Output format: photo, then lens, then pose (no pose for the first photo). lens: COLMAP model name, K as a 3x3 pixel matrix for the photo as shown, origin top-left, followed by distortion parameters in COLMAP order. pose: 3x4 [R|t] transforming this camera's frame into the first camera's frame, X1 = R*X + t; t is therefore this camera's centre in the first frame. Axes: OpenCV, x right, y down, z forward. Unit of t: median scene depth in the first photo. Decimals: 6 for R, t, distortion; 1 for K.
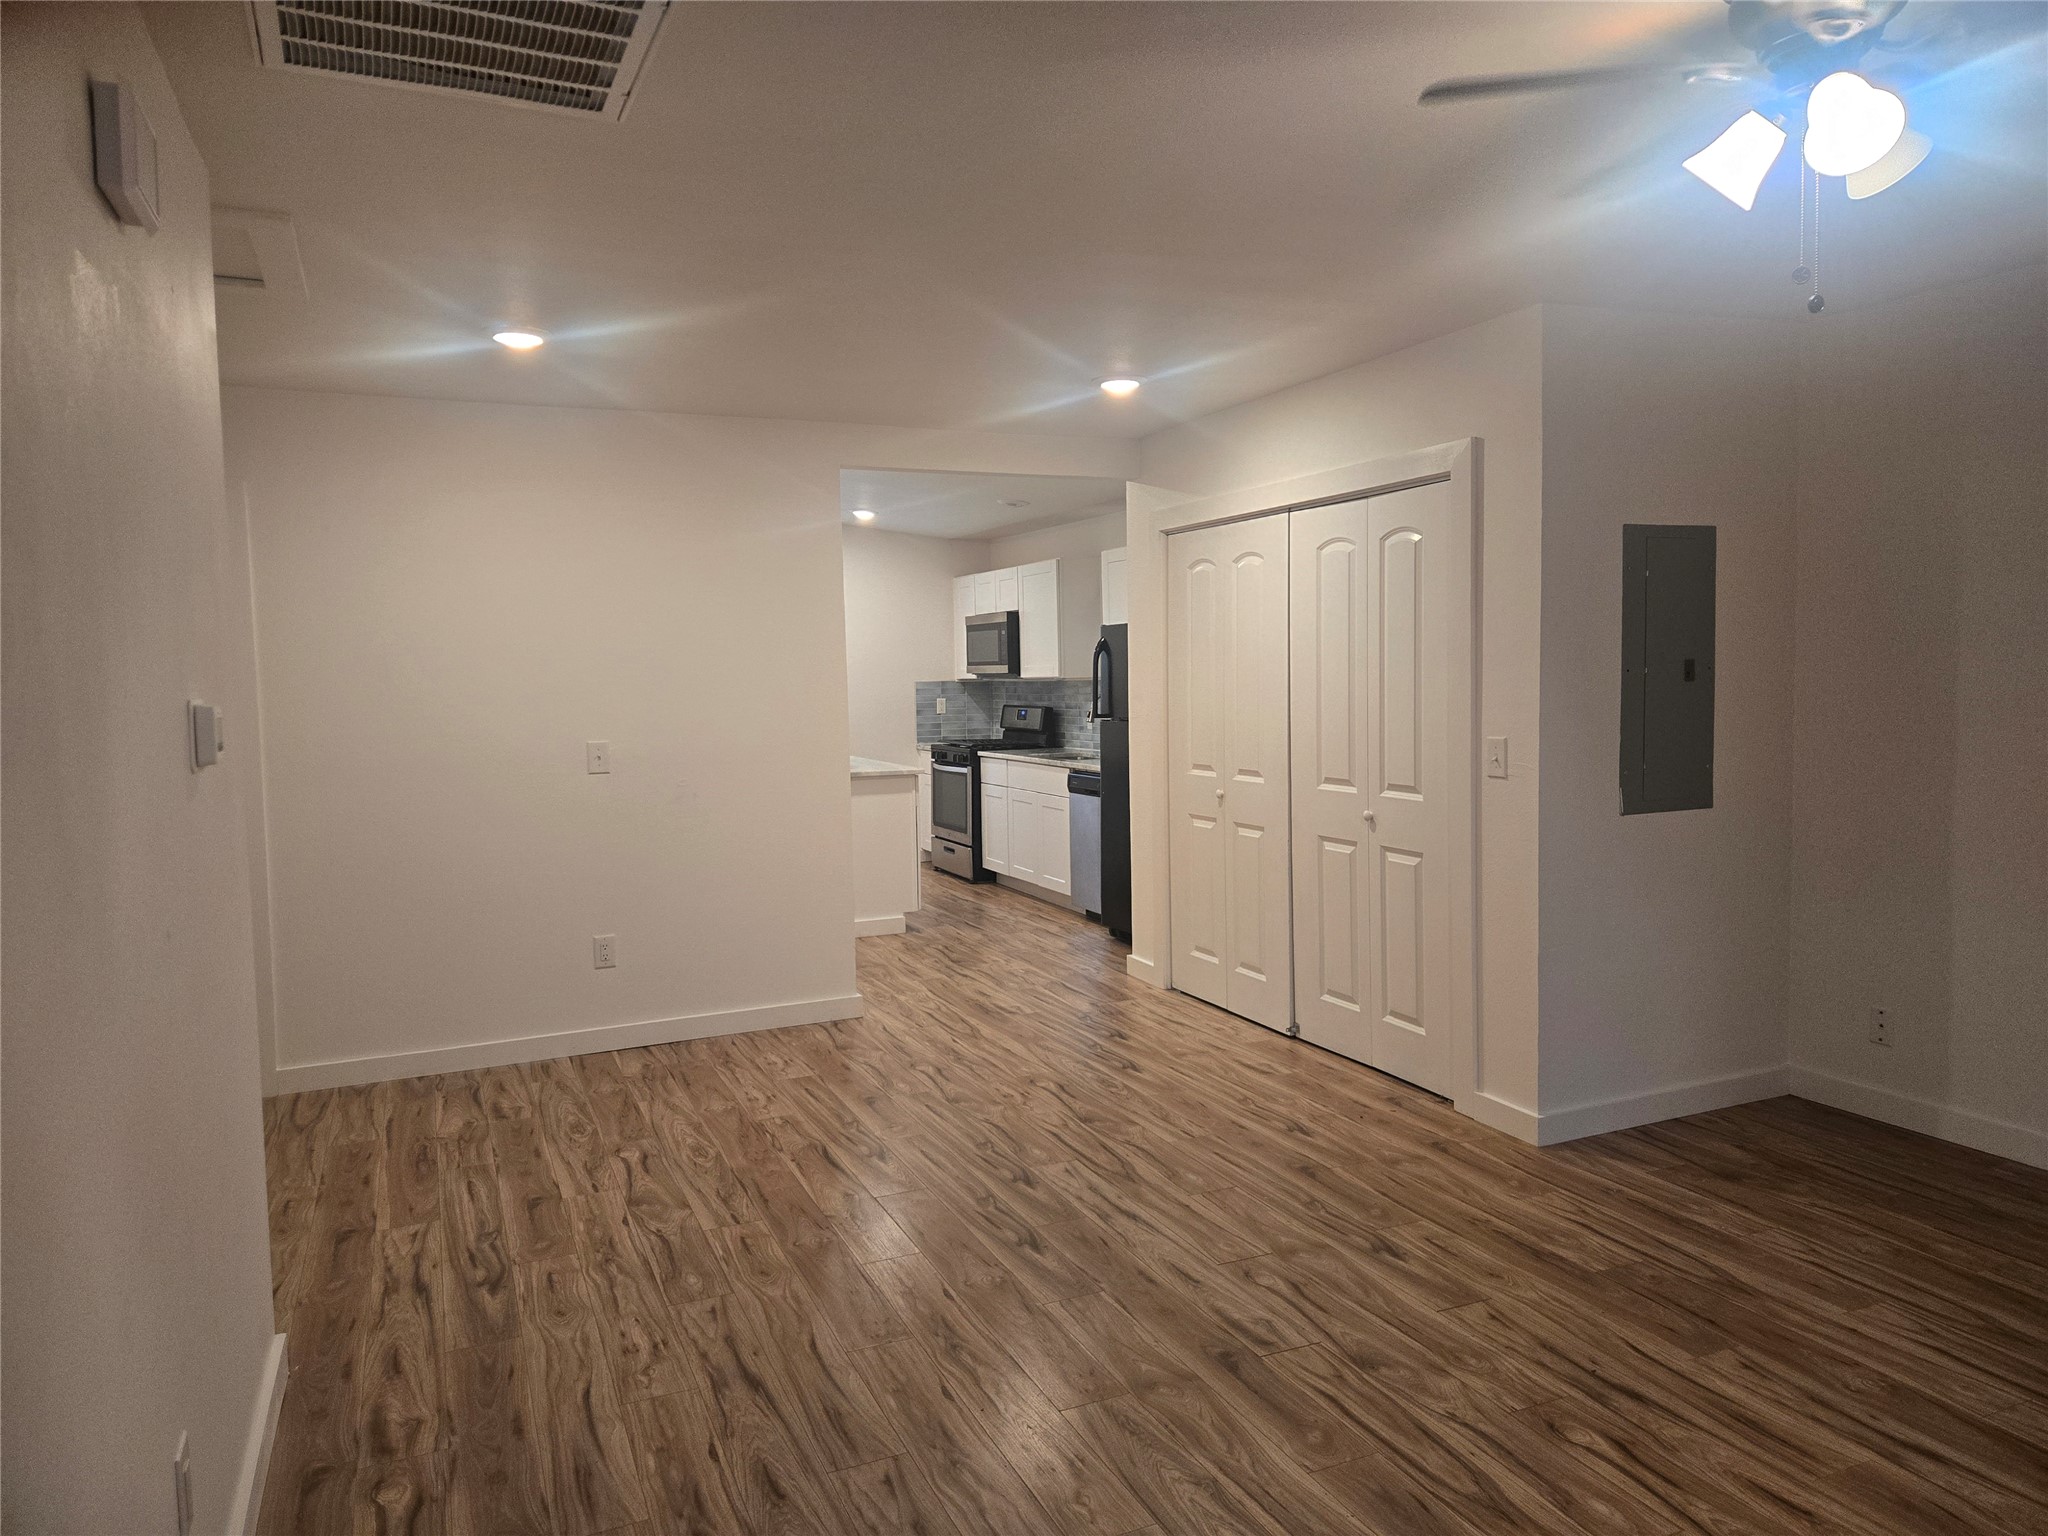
lens RADIAL K [[1364.1, 0, 1021.7], [0, 1364.1, 755.3], [0, 0, 1]] dist [0.062891, -0.060662]
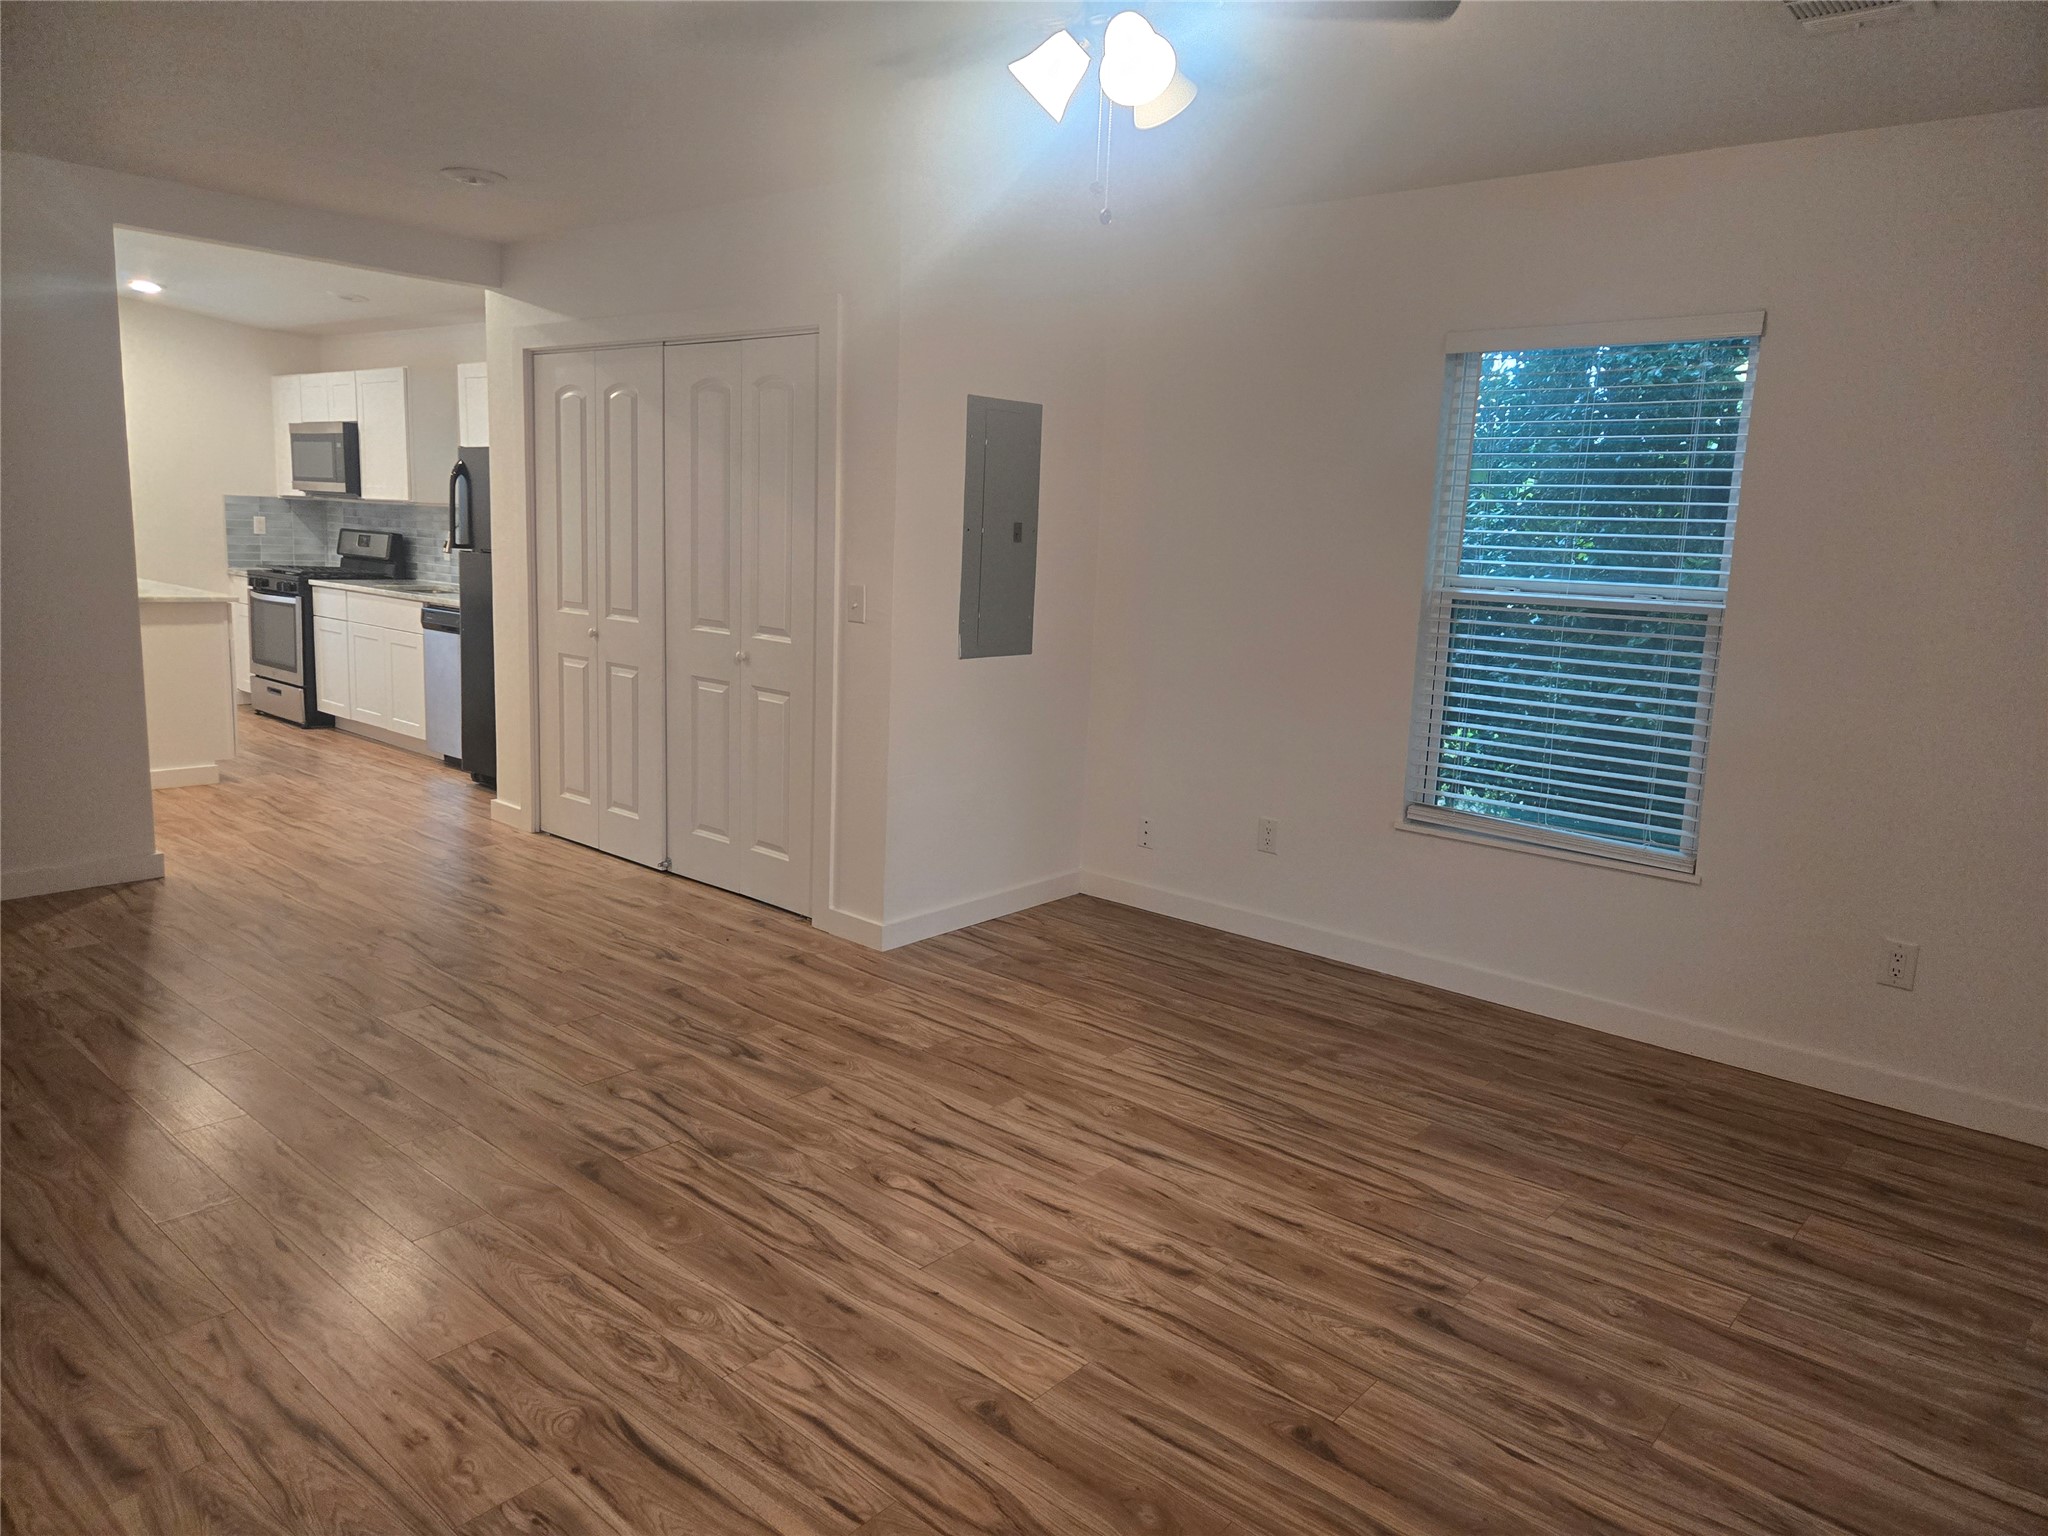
lens RADIAL K [[1364.1, 0, 1021.7], [0, 1364.1, 755.3], [0, 0, 1]] dist [0.062891, -0.060662]
pose [[0.903784, -0.013565, 0.427773, 0.002448], [-0.034024, 0.994057, 0.103407, 0.005387], [-0.426634, -0.108012, 0.897952, -0.036792]]
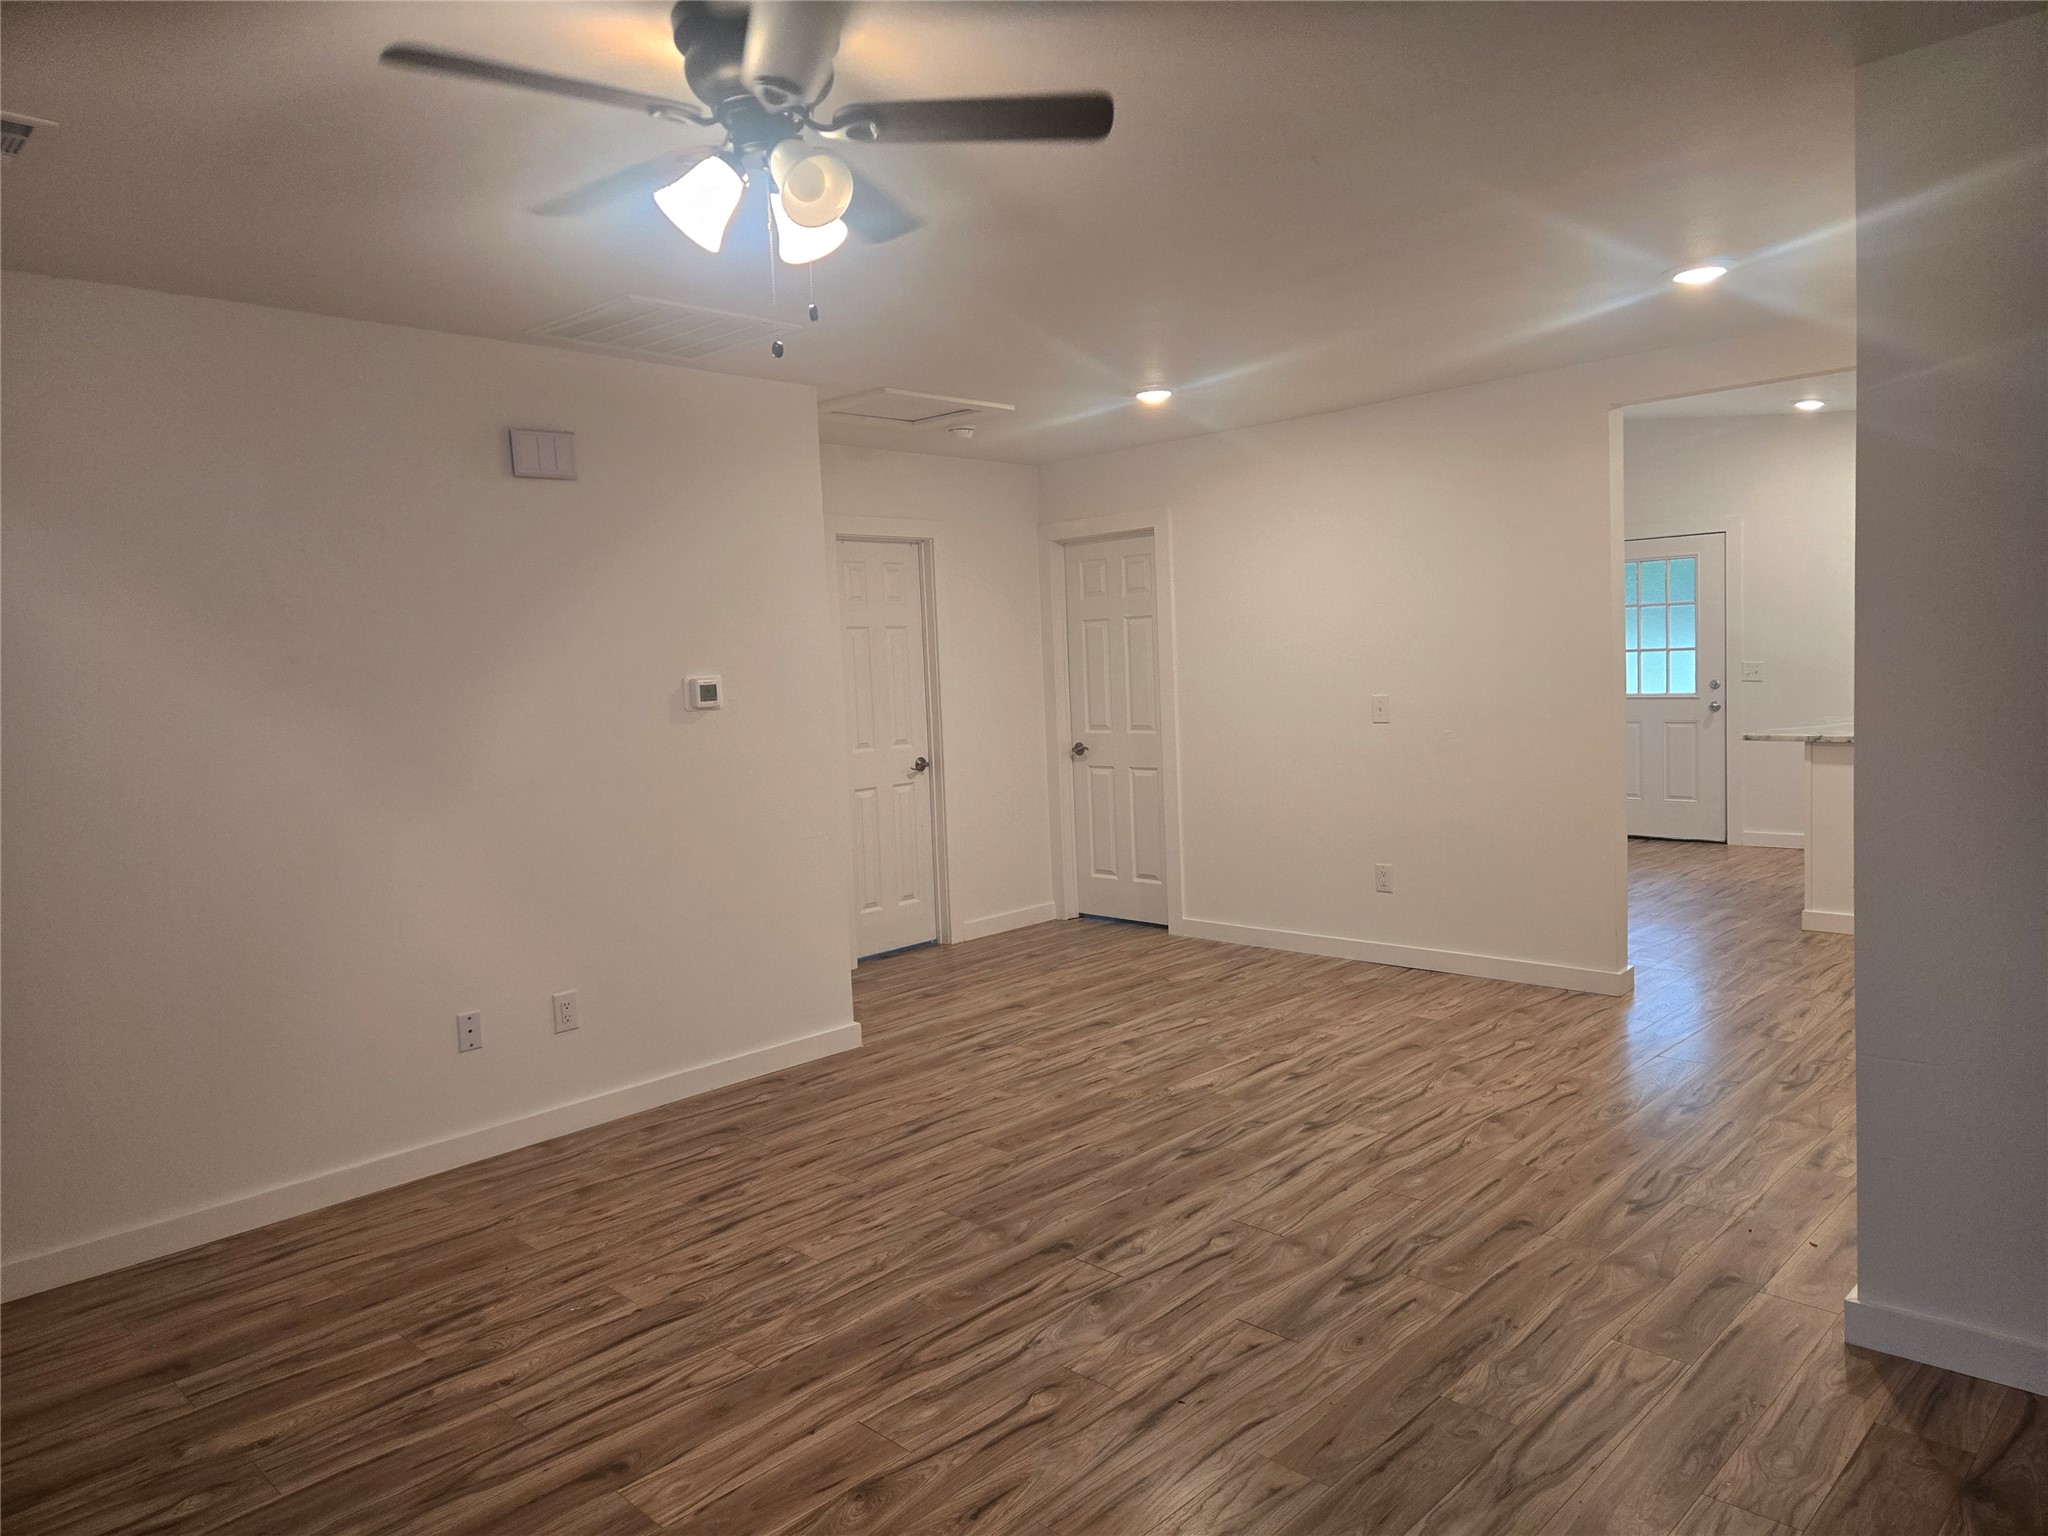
lens RADIAL K [[1364.1, 0, 1021.7], [0, 1364.1, 755.3], [0, 0, 1]] dist [0.062891, -0.060662]
pose [[0.379298, 0.072345, -0.922442, 0.947133], [-0.023319, 0.997369, 0.068633, -0.046642], [0.924981, -0.004522, 0.379987, 0.423286]]
